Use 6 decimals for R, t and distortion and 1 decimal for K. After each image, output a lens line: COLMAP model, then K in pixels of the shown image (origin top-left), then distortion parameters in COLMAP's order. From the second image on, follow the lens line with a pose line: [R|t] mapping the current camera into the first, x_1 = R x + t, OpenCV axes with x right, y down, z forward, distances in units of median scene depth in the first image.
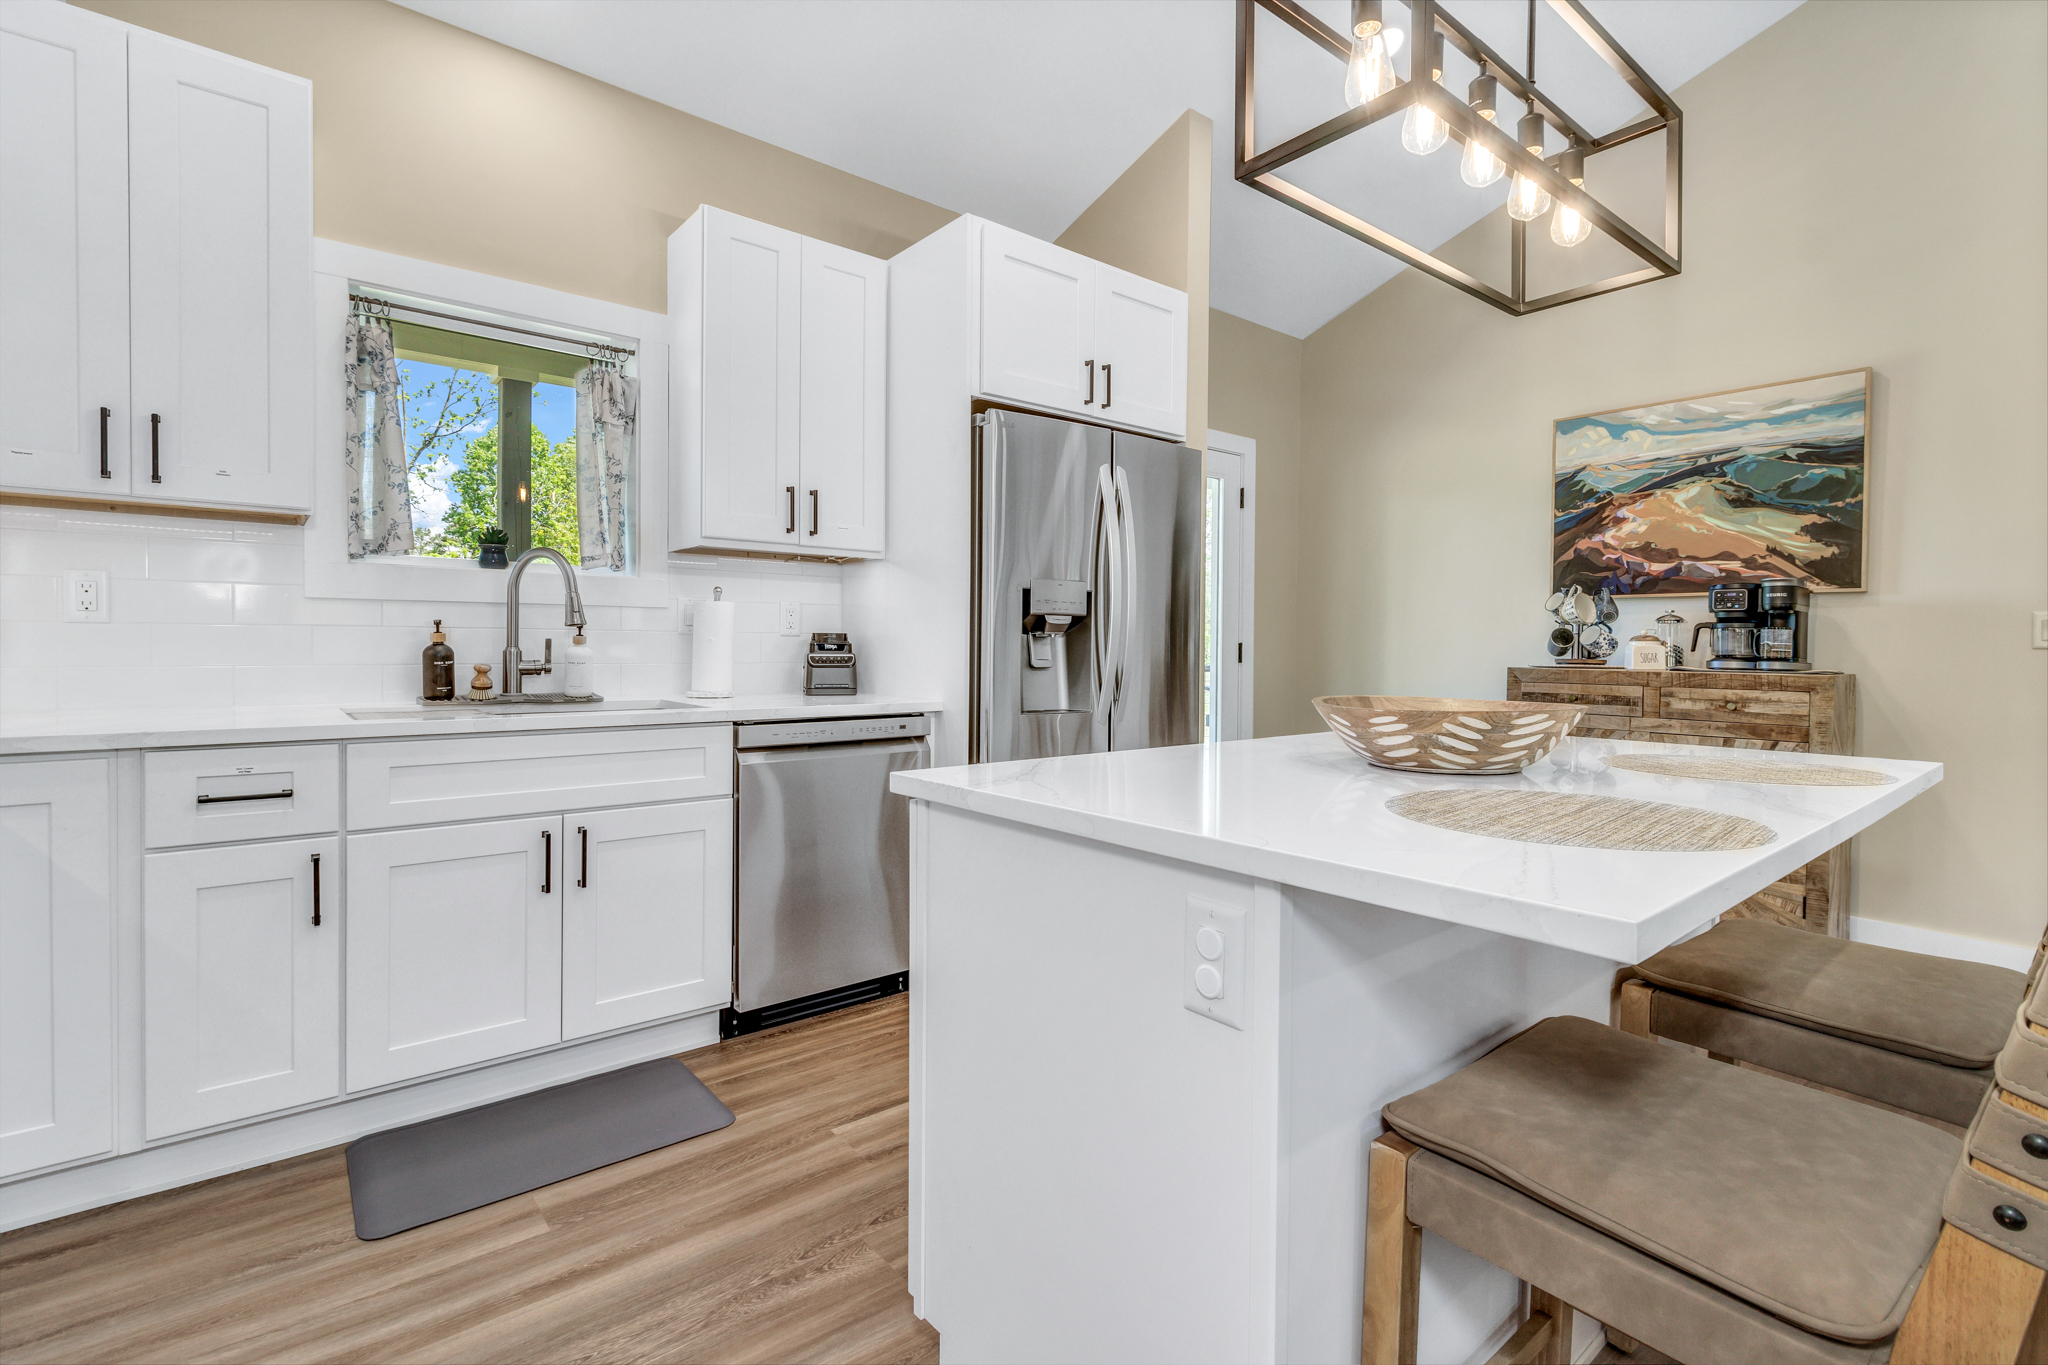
lens RADIAL K [[948.9, 0, 1033.5], [0, 948.9, 660.6], [0, 0, 1]] dist [0.006102, -0.001472]
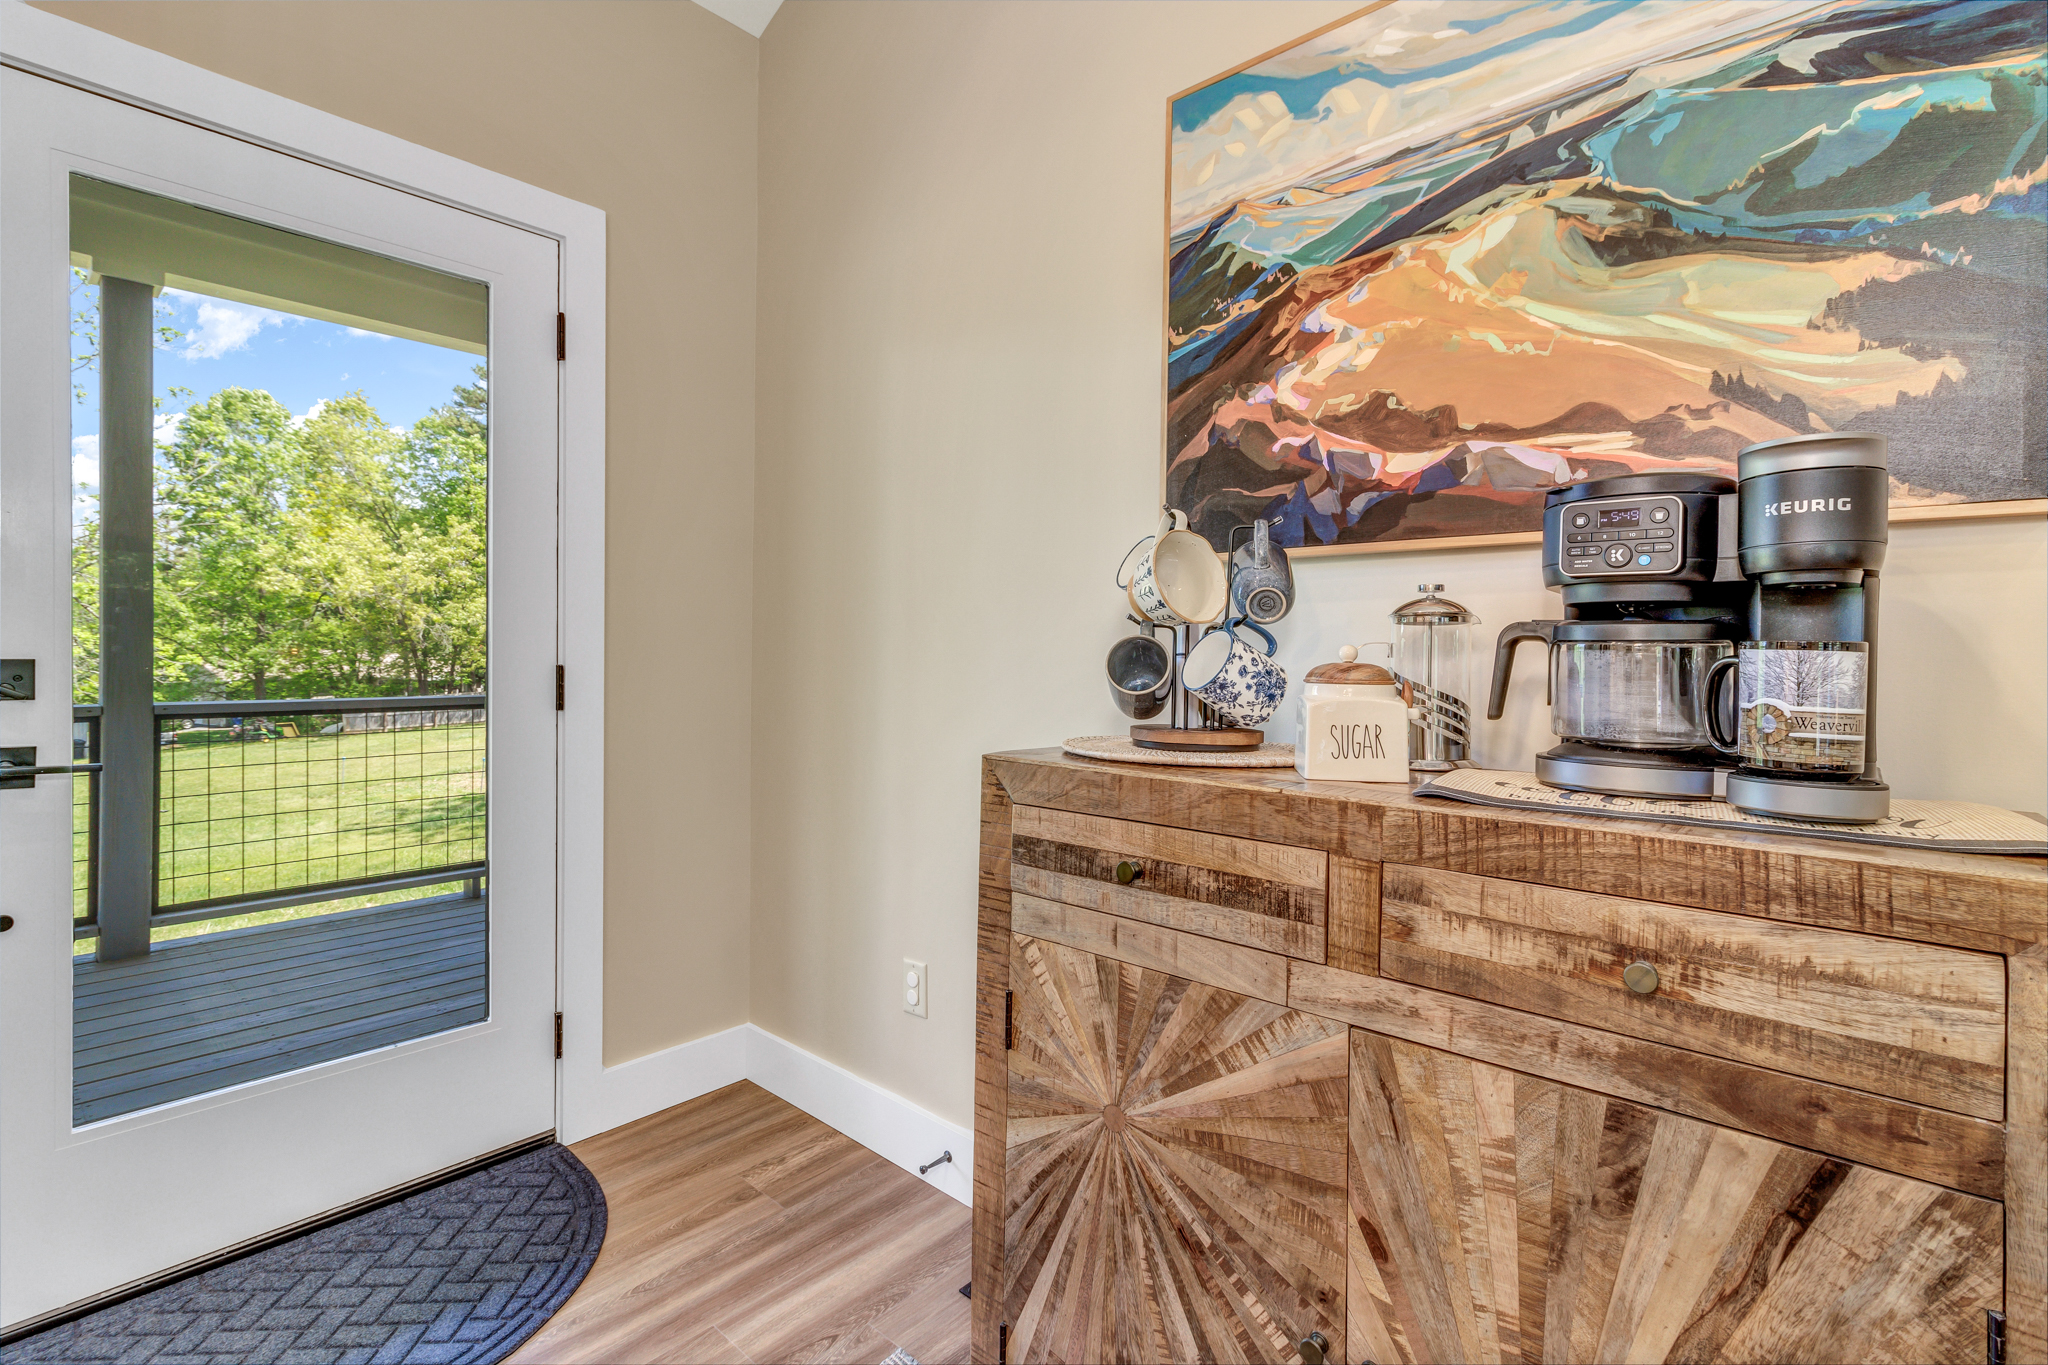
lens RADIAL K [[948.9, 0, 1030.1], [0, 948.9, 660.6], [0, 0, 1]] dist [0.006102, -0.001472]
pose [[0.989706, 0.000972, 0.143110, 0.539941], [-0.000548, 0.999995, -0.003002, -0.028612], [-0.143112, 0.002893, 0.989702, 0.774077]]
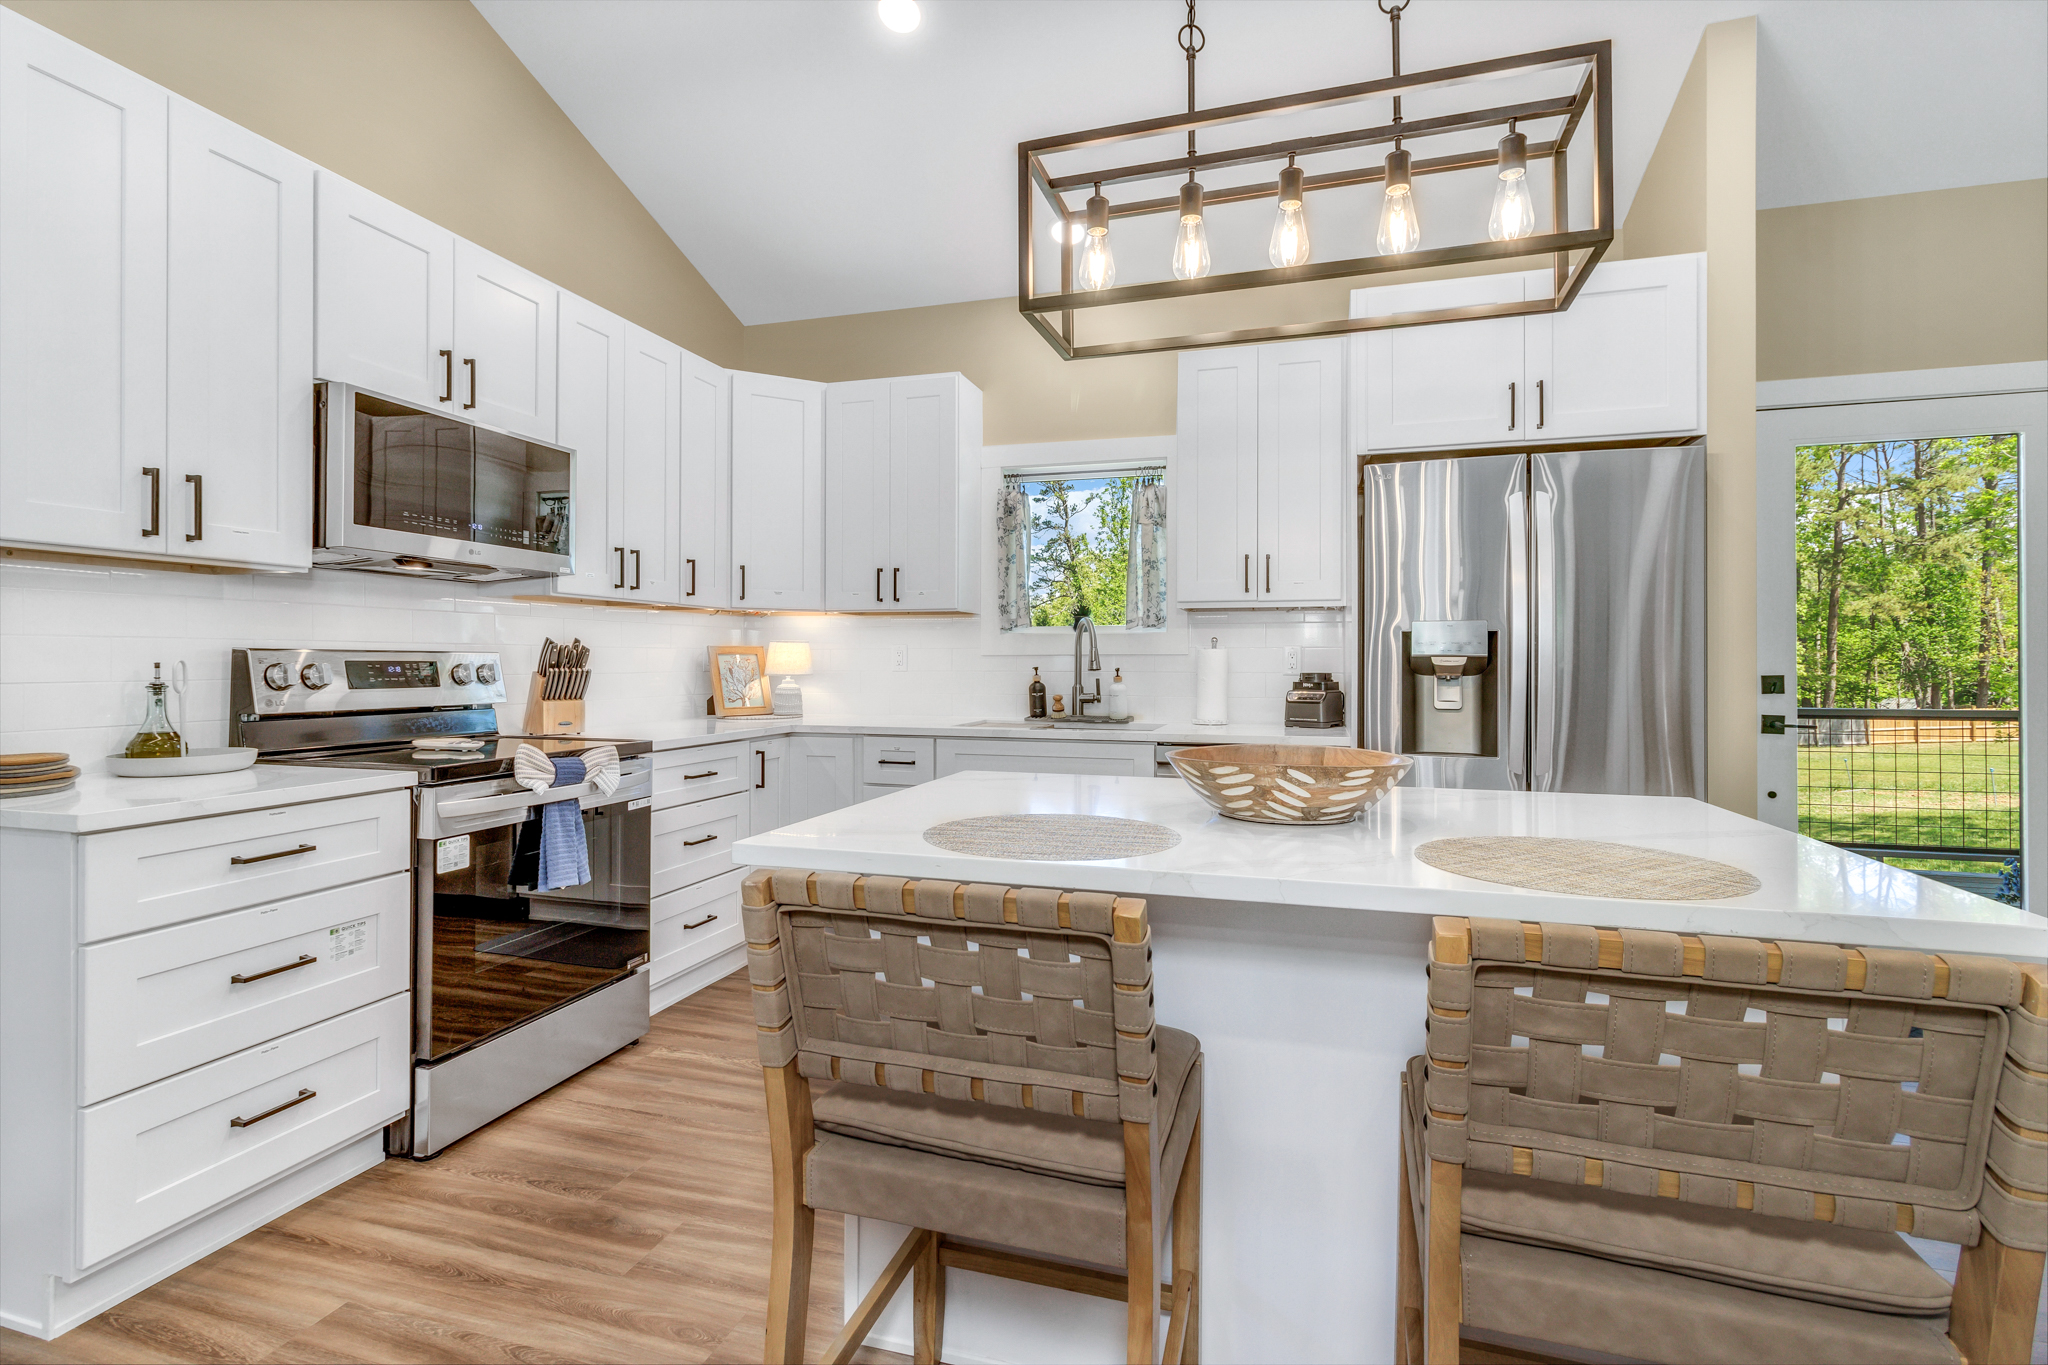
lens RADIAL K [[948.9, 0, 1031.1], [0, 948.9, 666.8], [0, 0, 1]] dist [0.006102, -0.001472]
pose [[0.547966, -0.003944, -0.836491, 0.526190], [-0.011500, 0.999859, -0.012247, -0.017478], [0.836422, 0.016330, 0.547843, 0.088832]]
